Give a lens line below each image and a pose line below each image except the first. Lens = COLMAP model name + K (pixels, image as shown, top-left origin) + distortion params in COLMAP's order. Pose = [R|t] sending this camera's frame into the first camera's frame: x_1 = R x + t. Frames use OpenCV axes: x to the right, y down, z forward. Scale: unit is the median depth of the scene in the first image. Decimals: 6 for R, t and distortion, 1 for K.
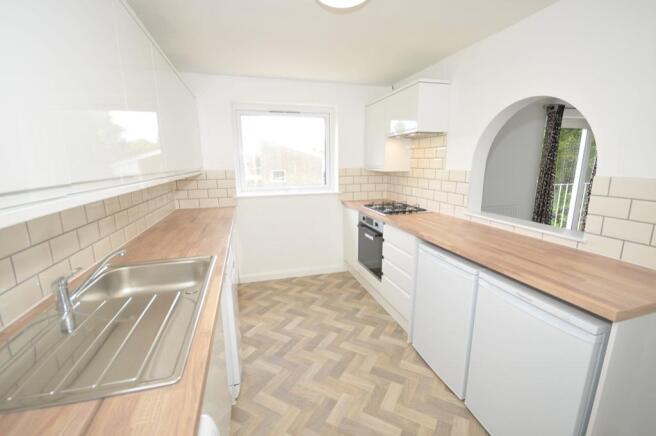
lens RADIAL K [[287.6, 0, 327.5], [0, 287.6, 220.9], [0, 0, 1]] dist [-0.002666, 0.000057]
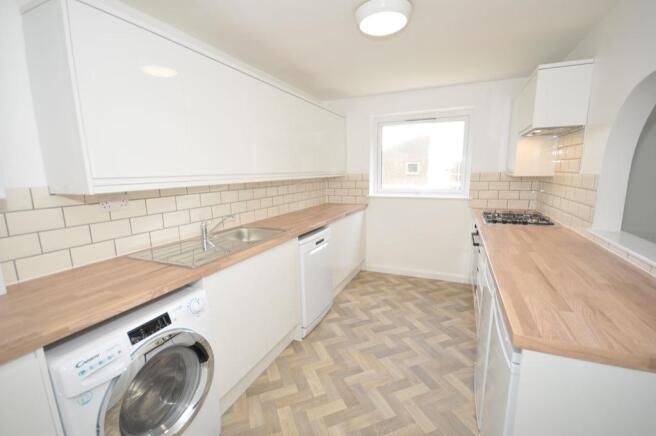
lens RADIAL K [[287.6, 0, 330.3], [0, 287.6, 218.8], [0, 0, 1]] dist [-0.002666, 0.000057]
pose [[0.769161, 0.104870, -0.630392, 0.365641], [-0.121921, 0.992405, 0.016333, 0.010240], [0.627317, 0.064296, 0.776105, -0.011278]]
